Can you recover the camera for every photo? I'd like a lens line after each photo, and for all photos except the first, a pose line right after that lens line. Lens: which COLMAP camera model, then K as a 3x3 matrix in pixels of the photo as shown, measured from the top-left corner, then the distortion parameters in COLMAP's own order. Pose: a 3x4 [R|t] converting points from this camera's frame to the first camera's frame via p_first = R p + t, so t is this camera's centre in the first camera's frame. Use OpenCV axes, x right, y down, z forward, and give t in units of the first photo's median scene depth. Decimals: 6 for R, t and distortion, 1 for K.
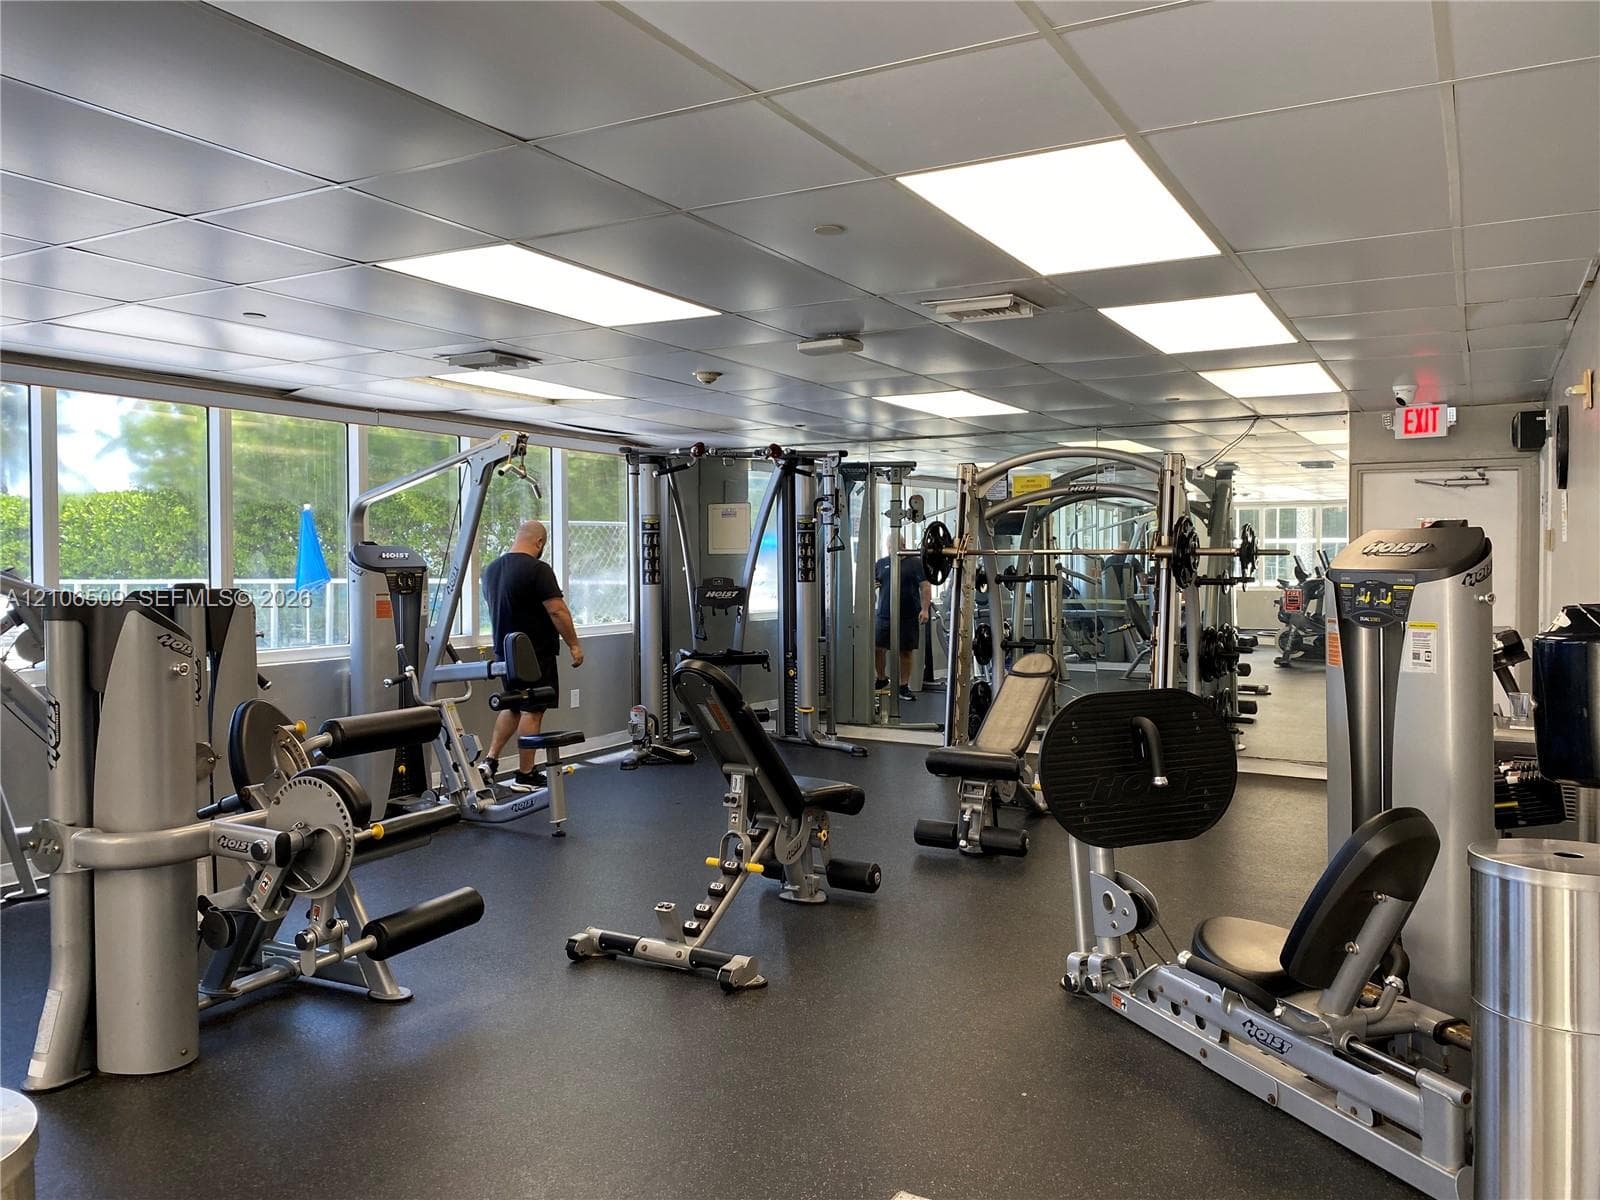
lens RADIAL K [[1179.8, 0, 797.6], [0, 1179.8, 589.7], [0, 0, 1]] dist [-0.013820, -0.024483]
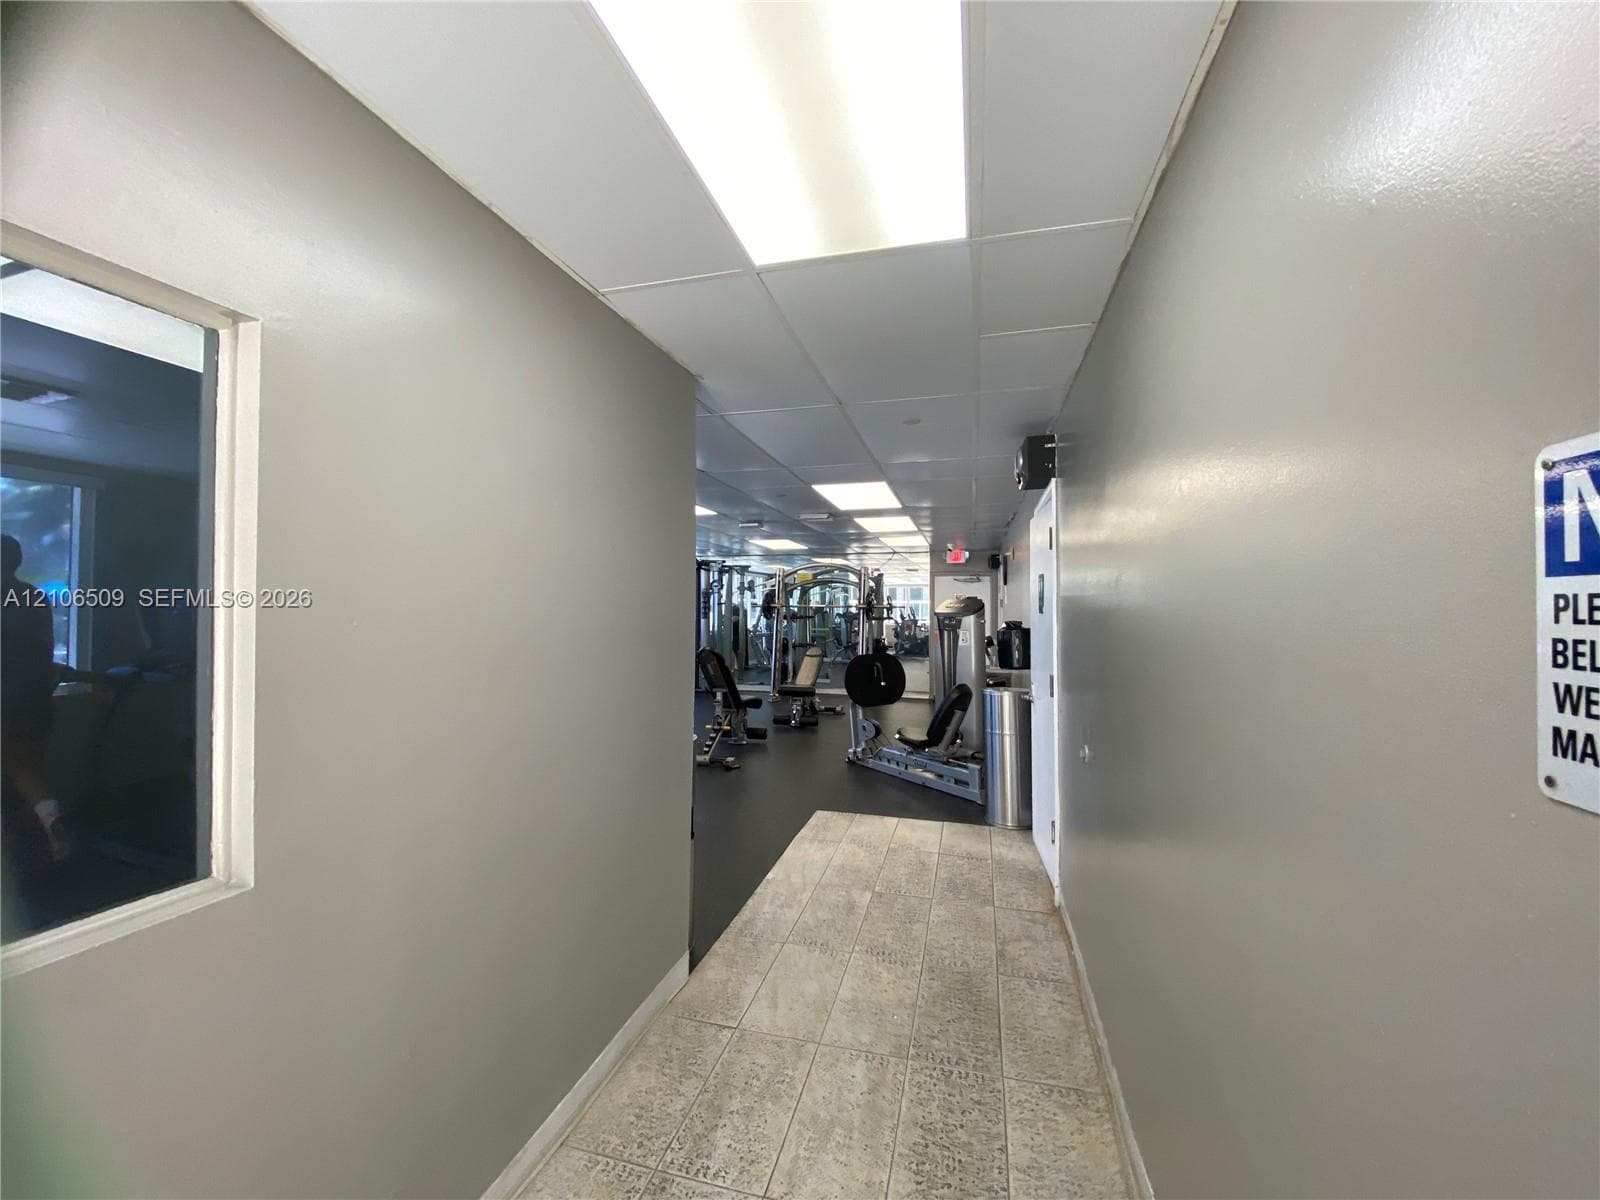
lens RADIAL K [[641.2, 0, 797.5], [0, 641.2, 602.9], [0, 0, 1]] dist [-0.003311, -0.000400]
pose [[0.965761, 0.010641, 0.259213, -0.242754], [-0.001161, 0.999326, -0.036696, 0.014466], [-0.259429, 0.035139, 0.965123, -0.382254]]
